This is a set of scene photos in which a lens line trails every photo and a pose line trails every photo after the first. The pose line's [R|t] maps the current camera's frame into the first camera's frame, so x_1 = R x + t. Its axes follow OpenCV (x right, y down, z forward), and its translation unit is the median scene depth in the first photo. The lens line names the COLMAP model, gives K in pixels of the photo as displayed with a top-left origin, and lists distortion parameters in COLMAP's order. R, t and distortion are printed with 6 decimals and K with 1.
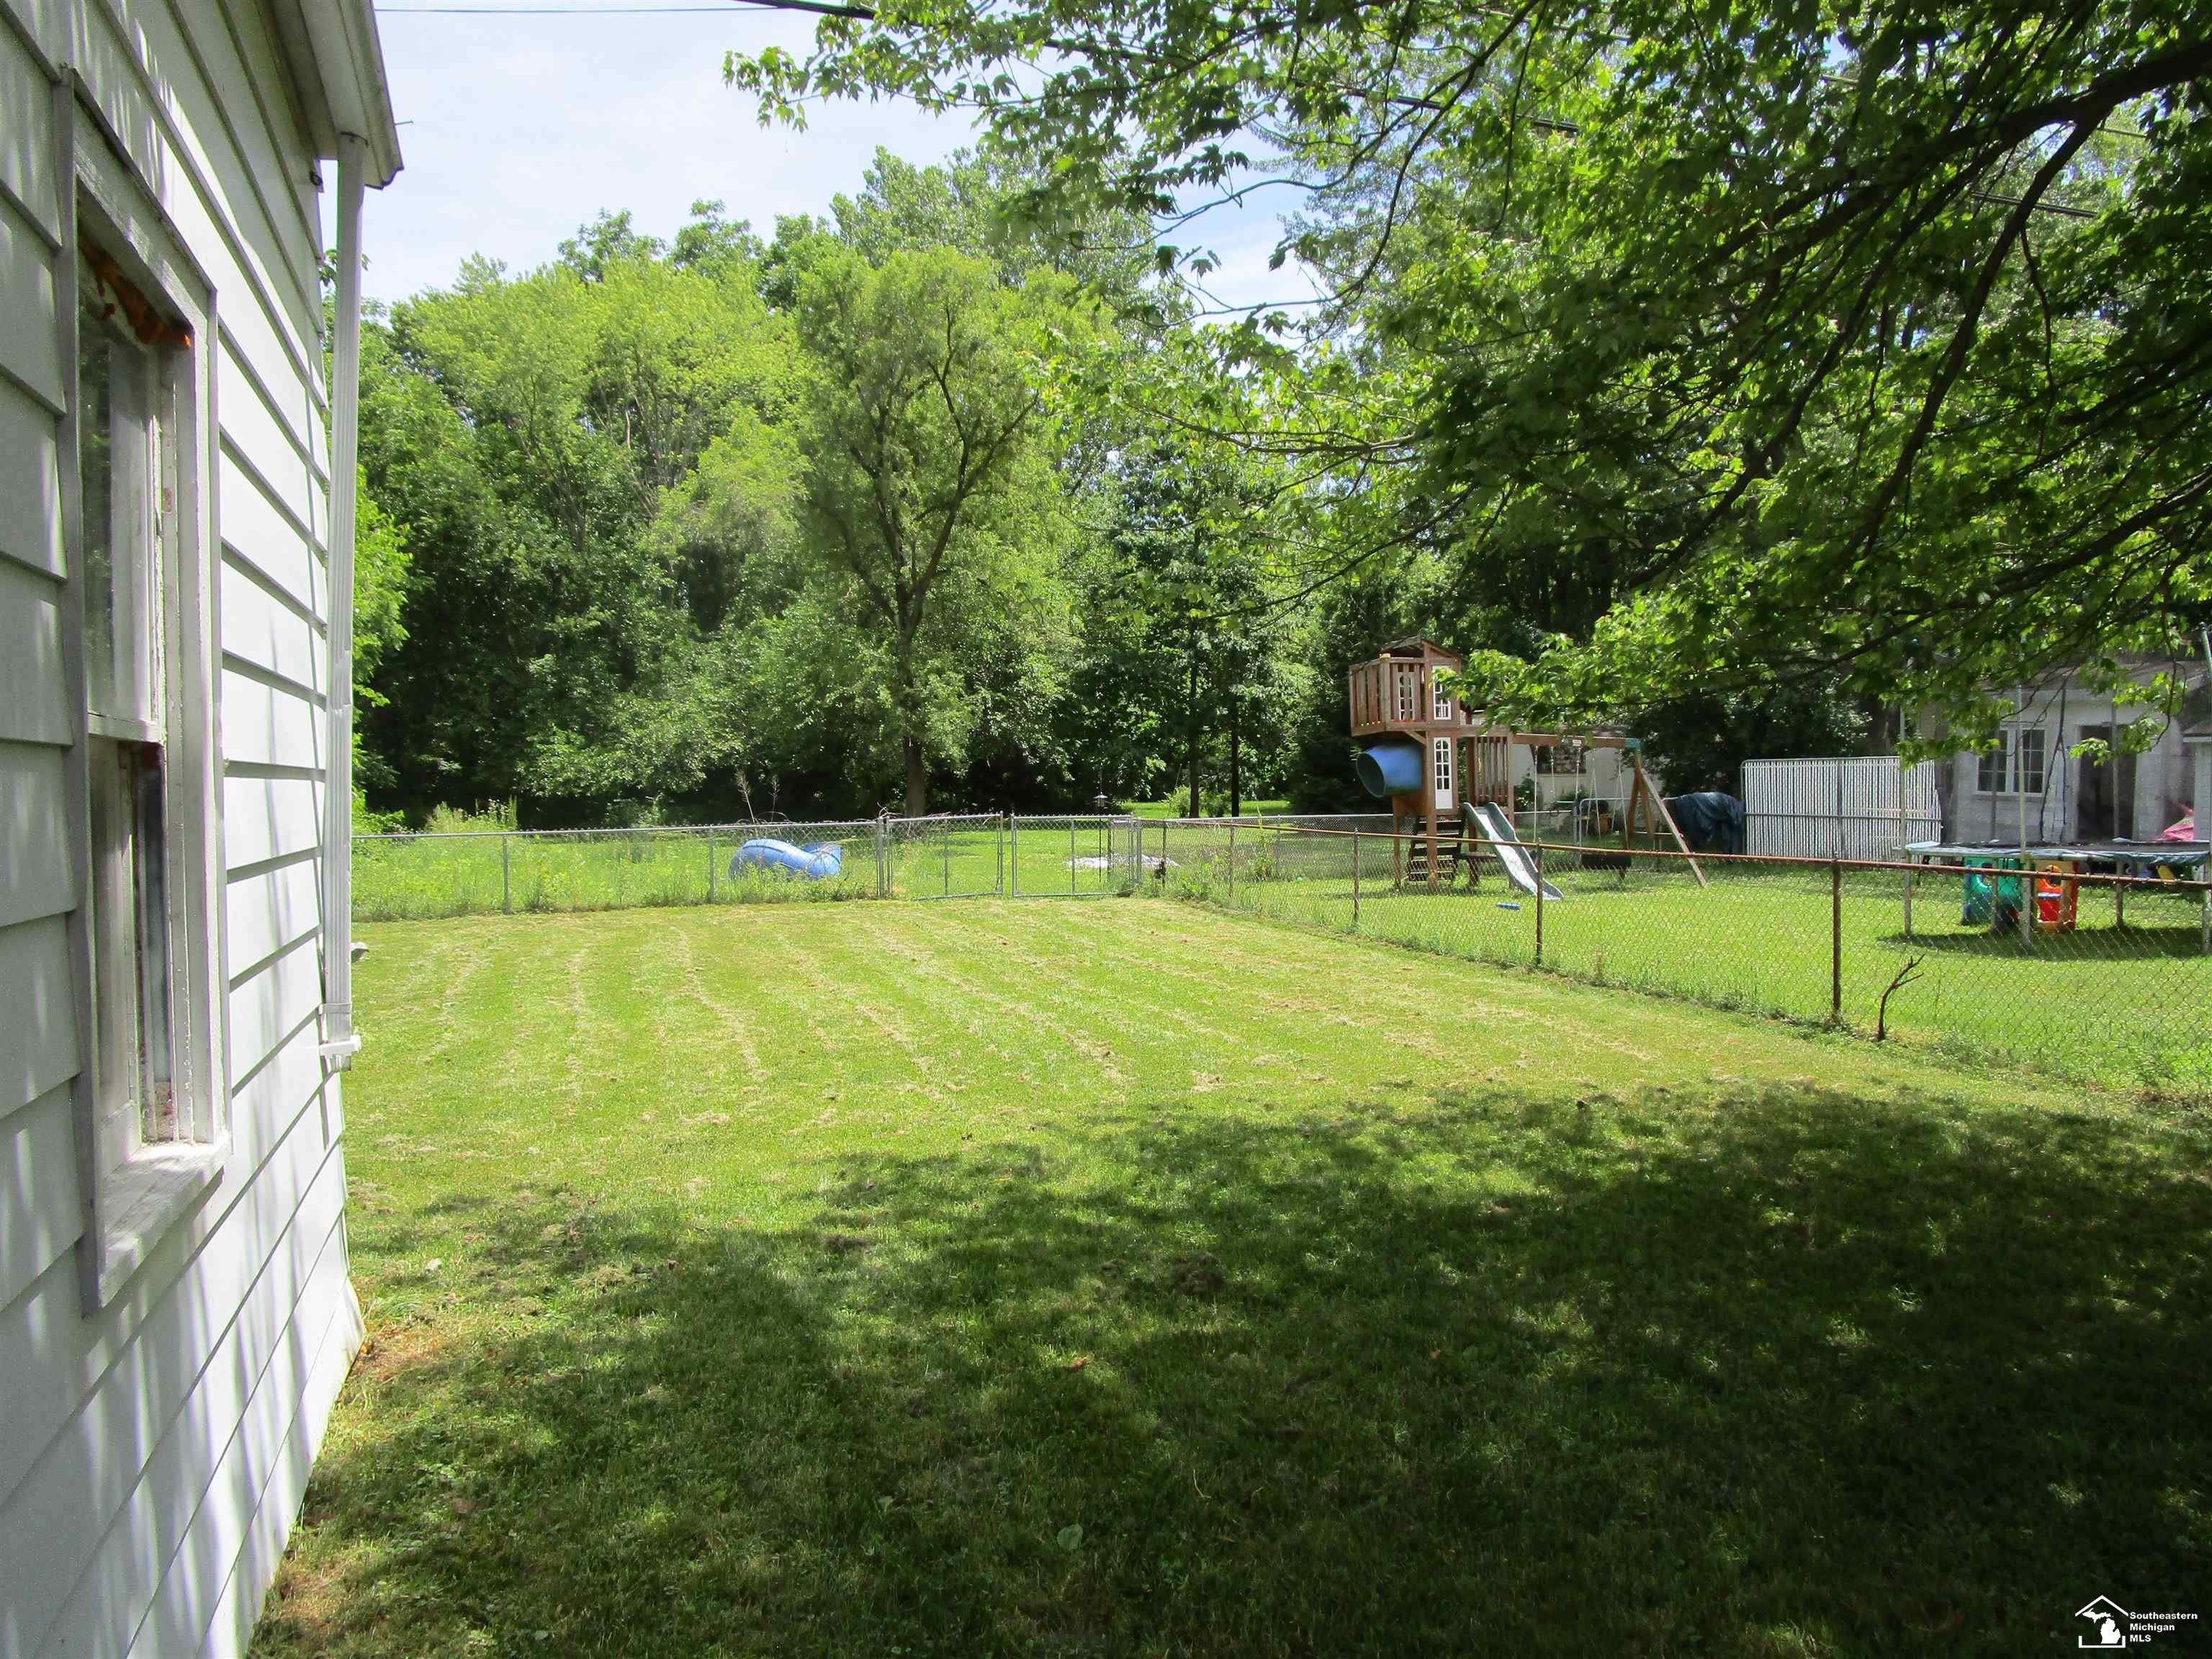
lens RADIAL K [[1564.5, 0, 1106.0], [0, 1564.5, 829.5], [0, 0, 1]] dist [-0.013413, -0.007666]
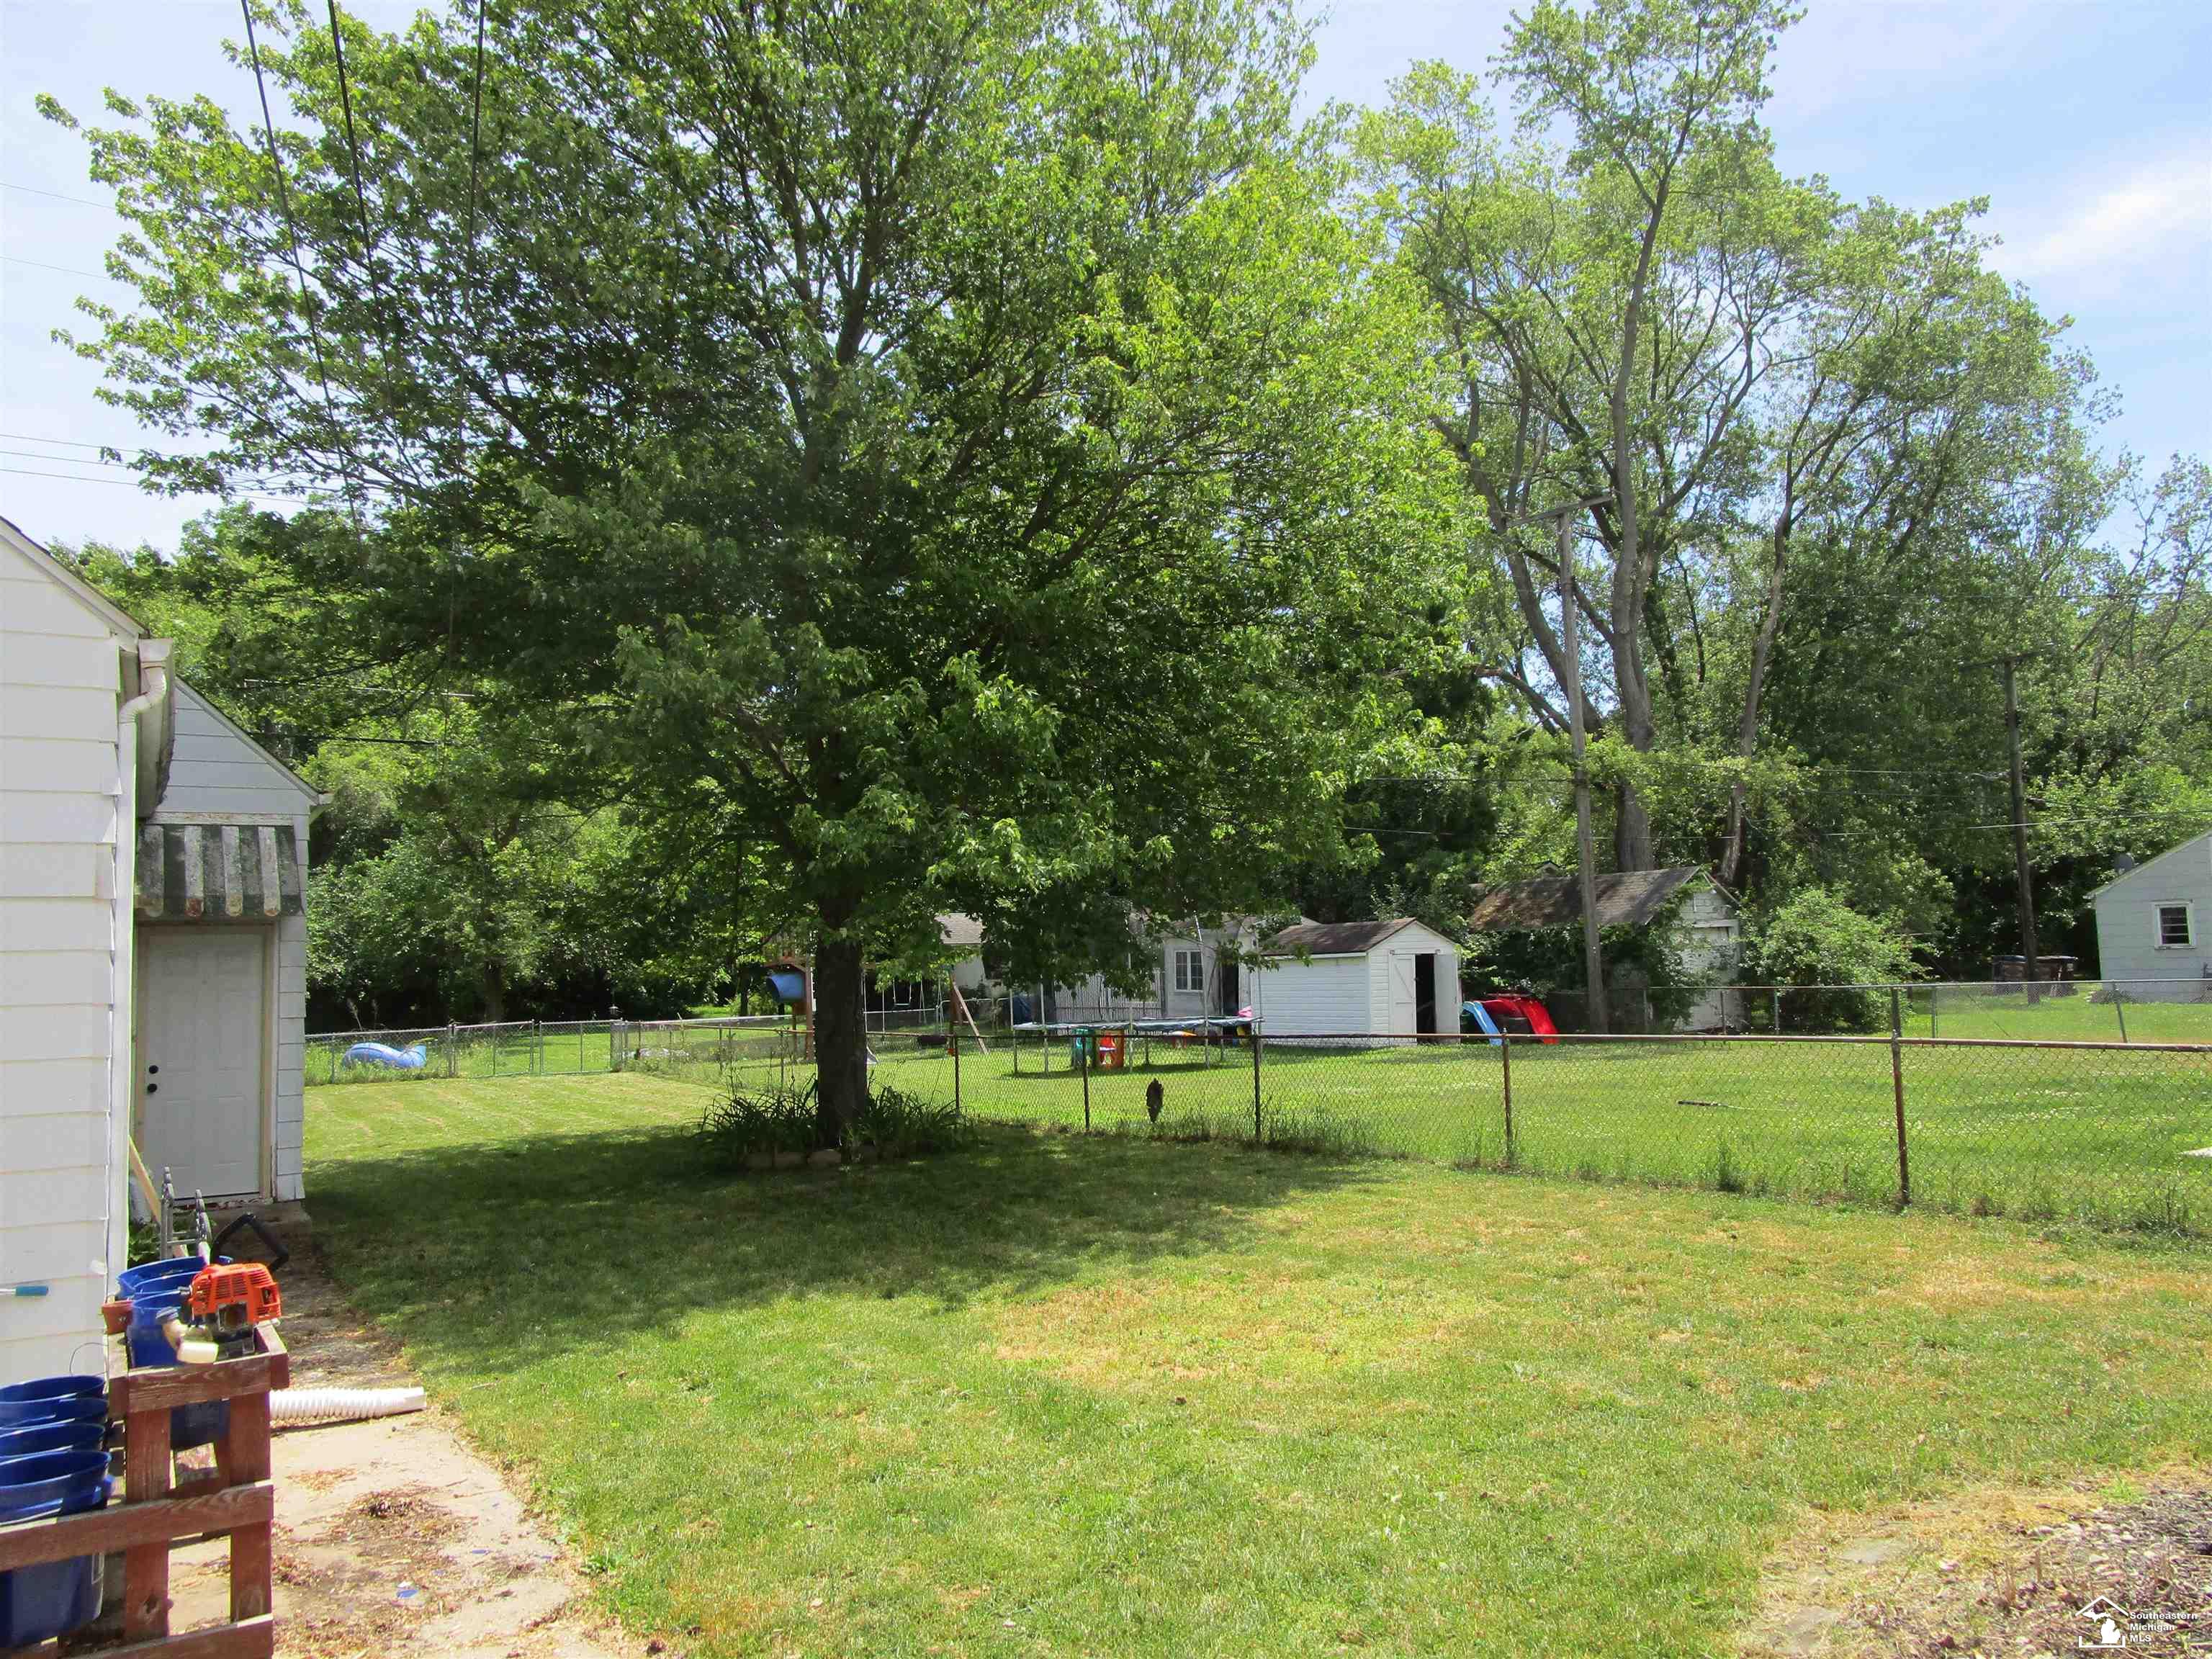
lens RADIAL K [[1564.5, 0, 1106.0], [0, 1564.5, 829.5], [0, 0, 1]] dist [-0.013413, -0.007666]
pose [[0.973094, 0.000726, 0.230408, 0.071416], [0.028355, 0.992016, -0.122882, 0.004372], [-0.228658, 0.126109, 0.965304, -0.360902]]
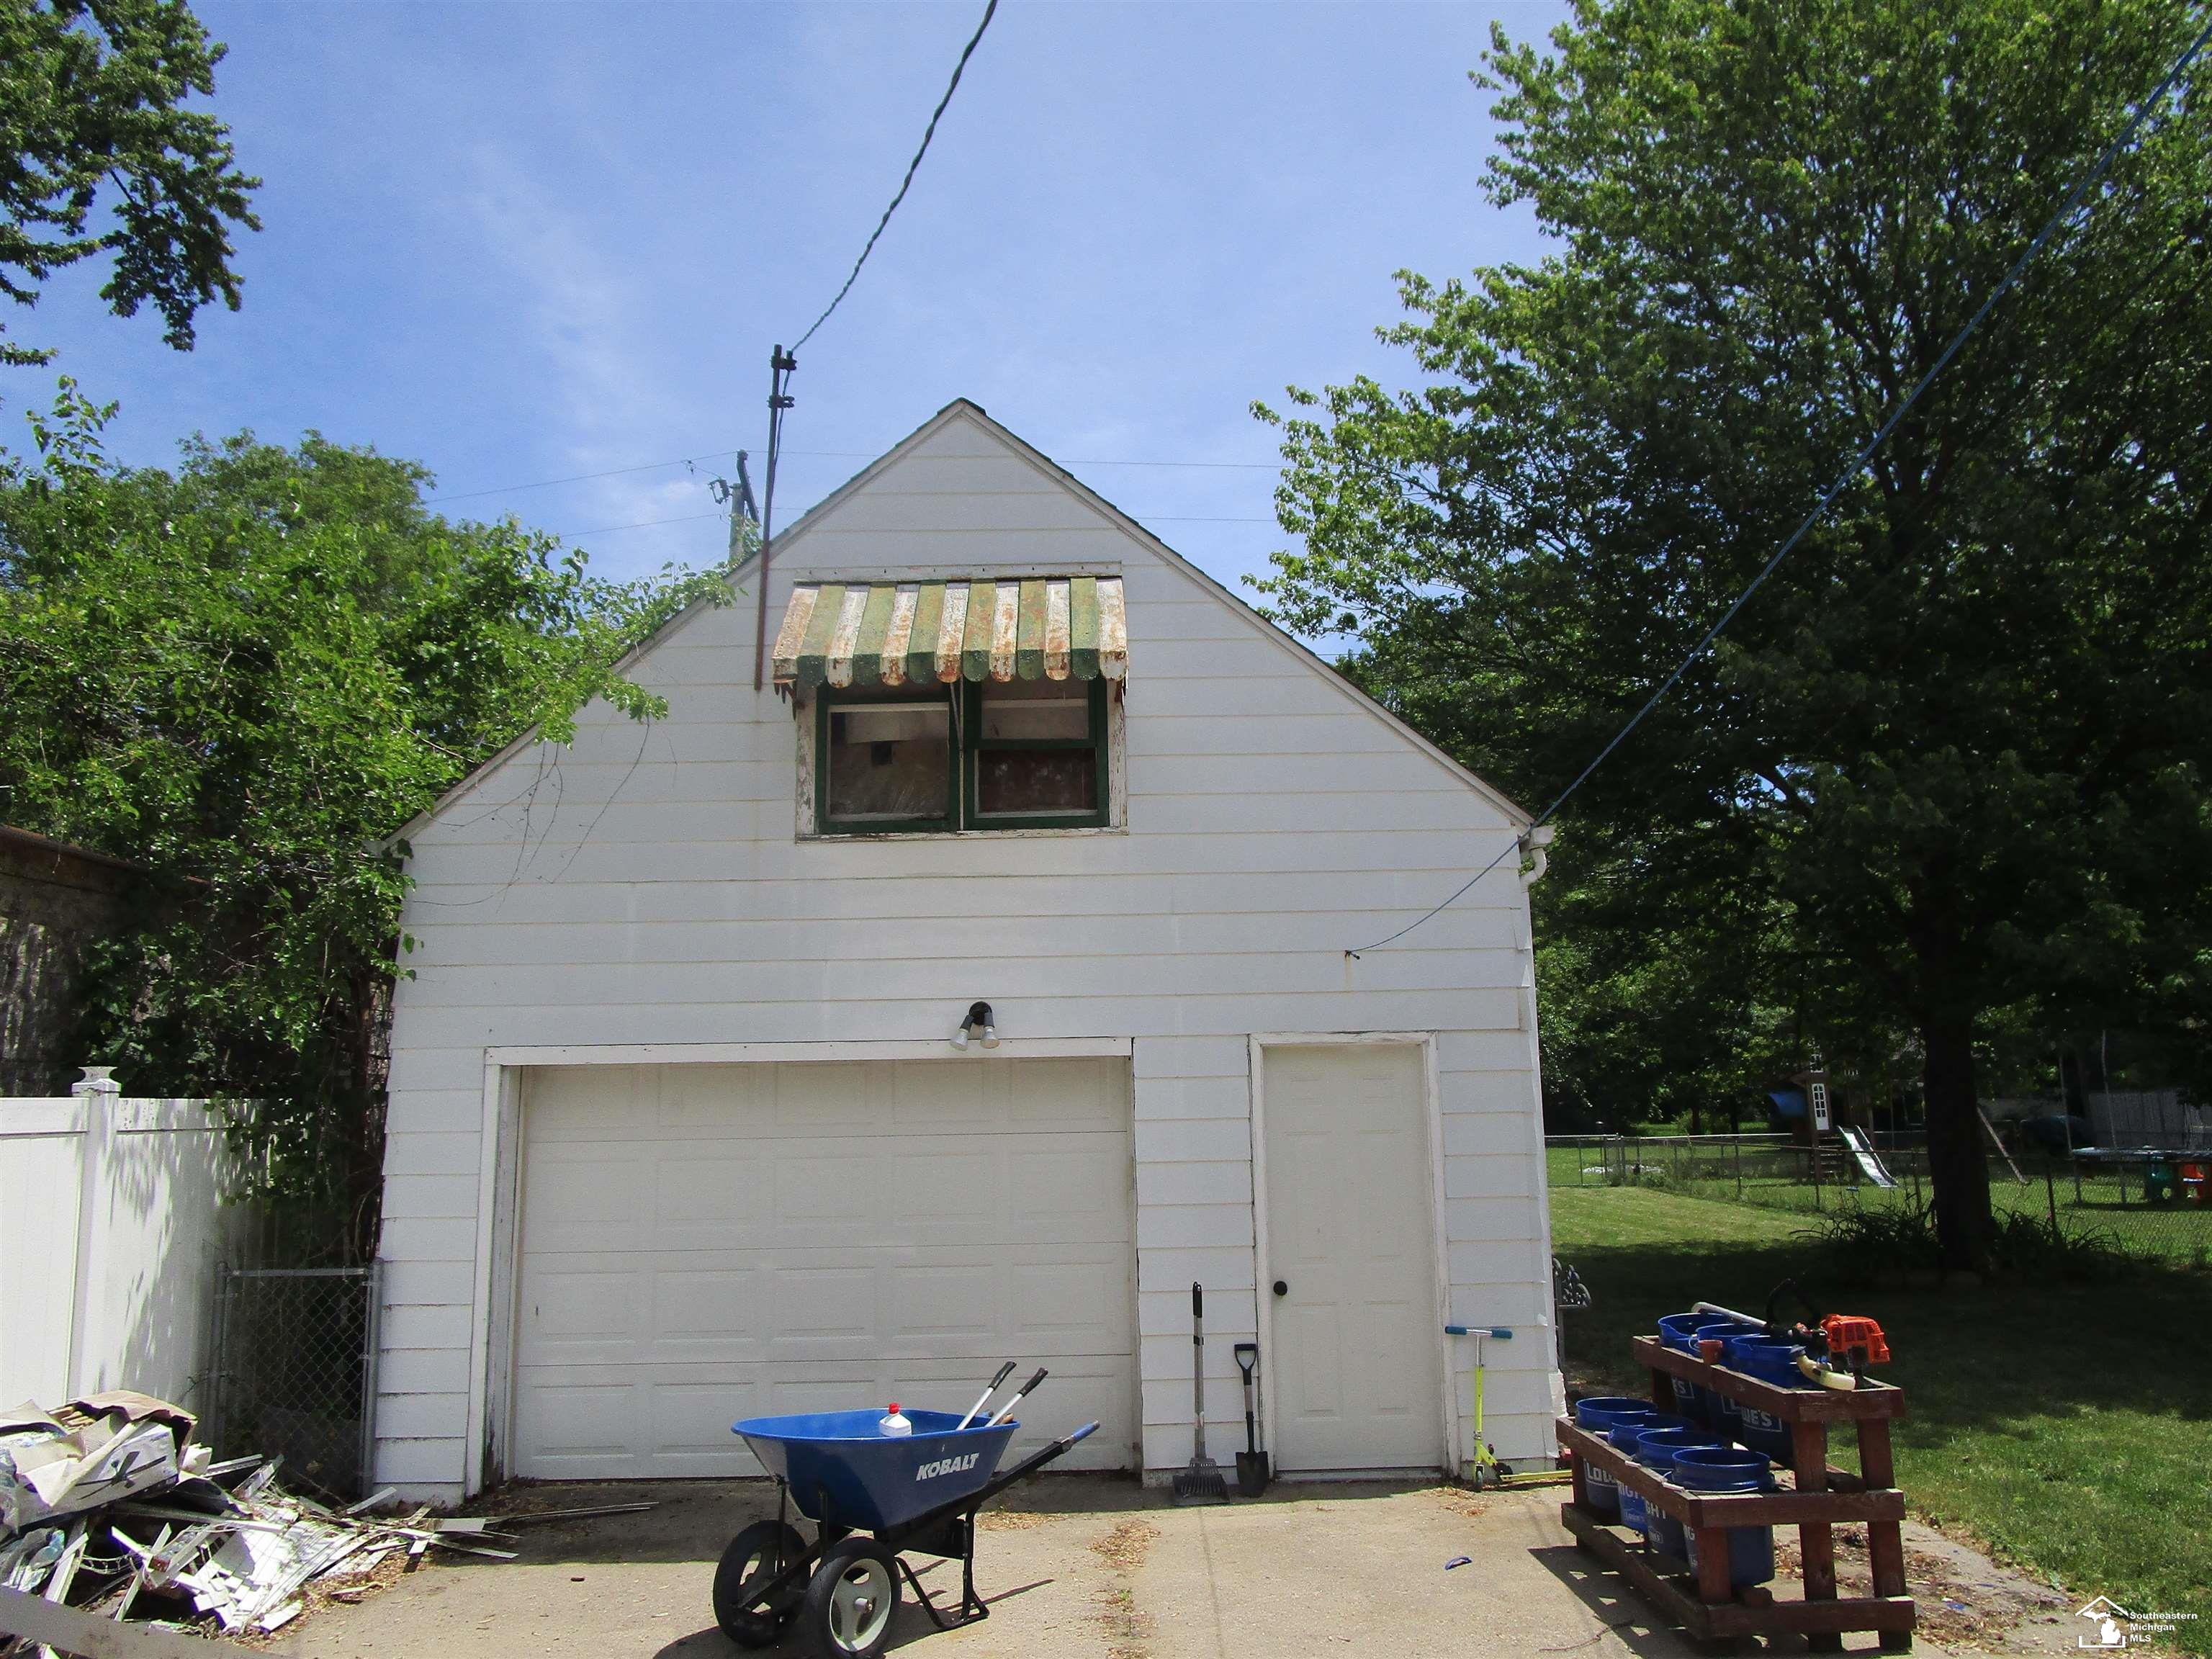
lens RADIAL K [[1564.5, 0, 1106.0], [0, 1564.5, 829.5], [0, 0, 1]] dist [-0.013413, -0.007666]
pose [[0.947898, -0.062711, -0.312342, 0.021767], [-0.001769, 0.979383, -0.202004, 0.004904], [0.318571, 0.192032, 0.928244, -0.397973]]
